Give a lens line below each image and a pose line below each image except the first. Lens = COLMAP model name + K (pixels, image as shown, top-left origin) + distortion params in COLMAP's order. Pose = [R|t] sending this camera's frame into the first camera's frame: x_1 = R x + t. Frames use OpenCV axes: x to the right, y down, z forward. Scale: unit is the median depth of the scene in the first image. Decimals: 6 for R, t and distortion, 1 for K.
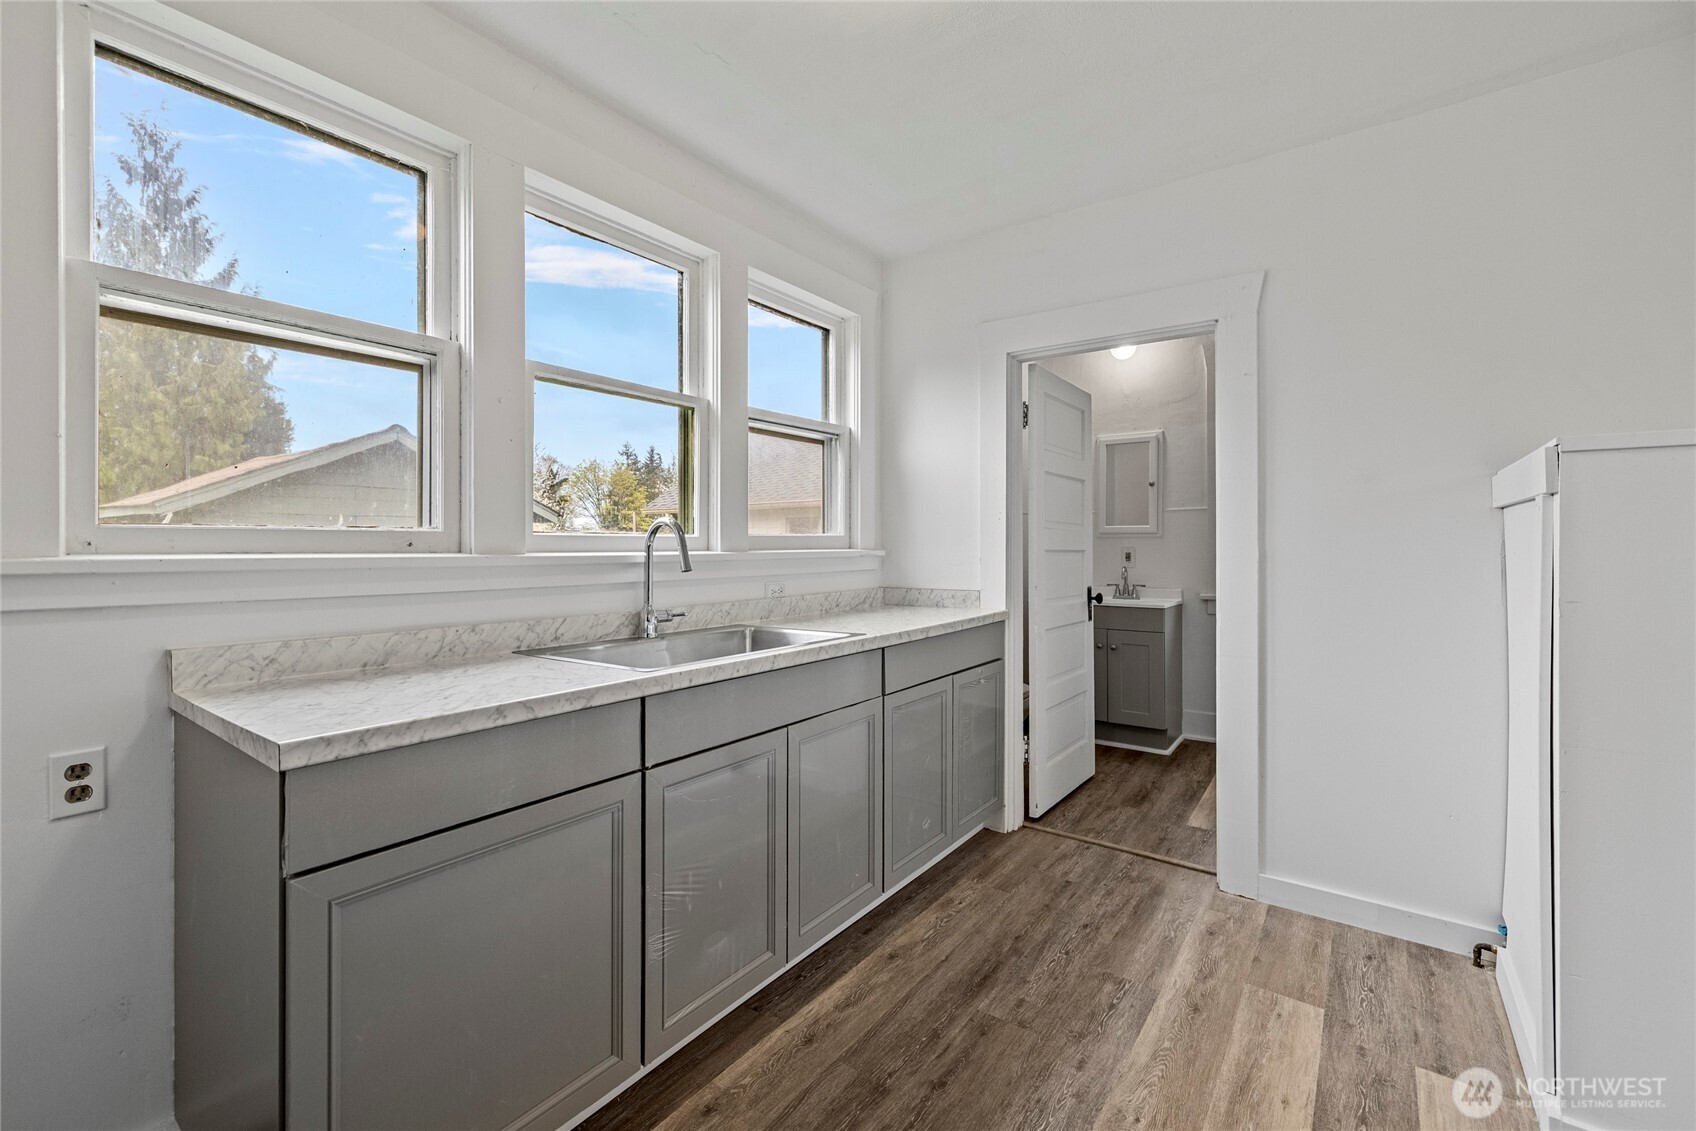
lens RADIAL K [[711.4, 0, 838.0], [0, 711.4, 551.7], [0, 0, 1]] dist [-0.002016, -0.000081]
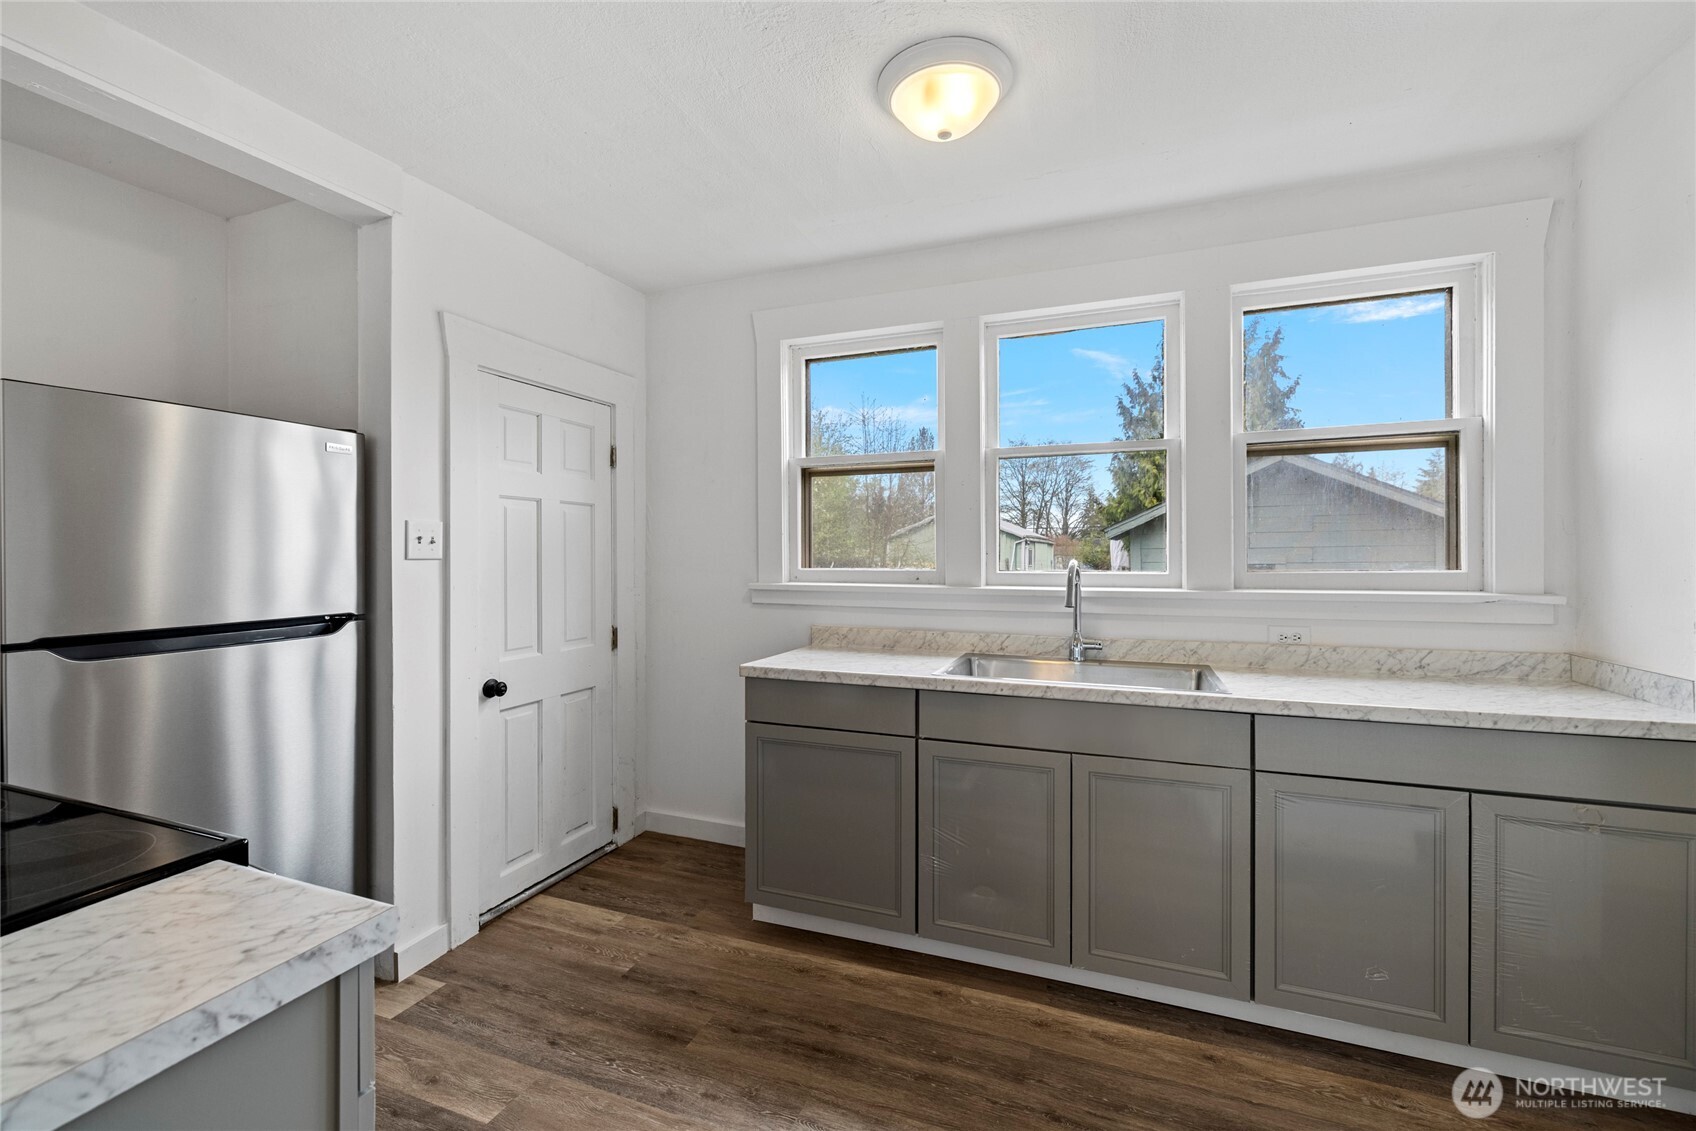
lens RADIAL K [[711.4, 0, 838.0], [0, 711.4, 551.7], [0, 0, 1]] dist [-0.002016, -0.000081]
pose [[0.261201, 0.001324, -0.965283, 0.804670], [-0.004115, 0.999991, 0.000258, -0.061968], [0.965276, 0.003905, 0.261205, 0.313036]]
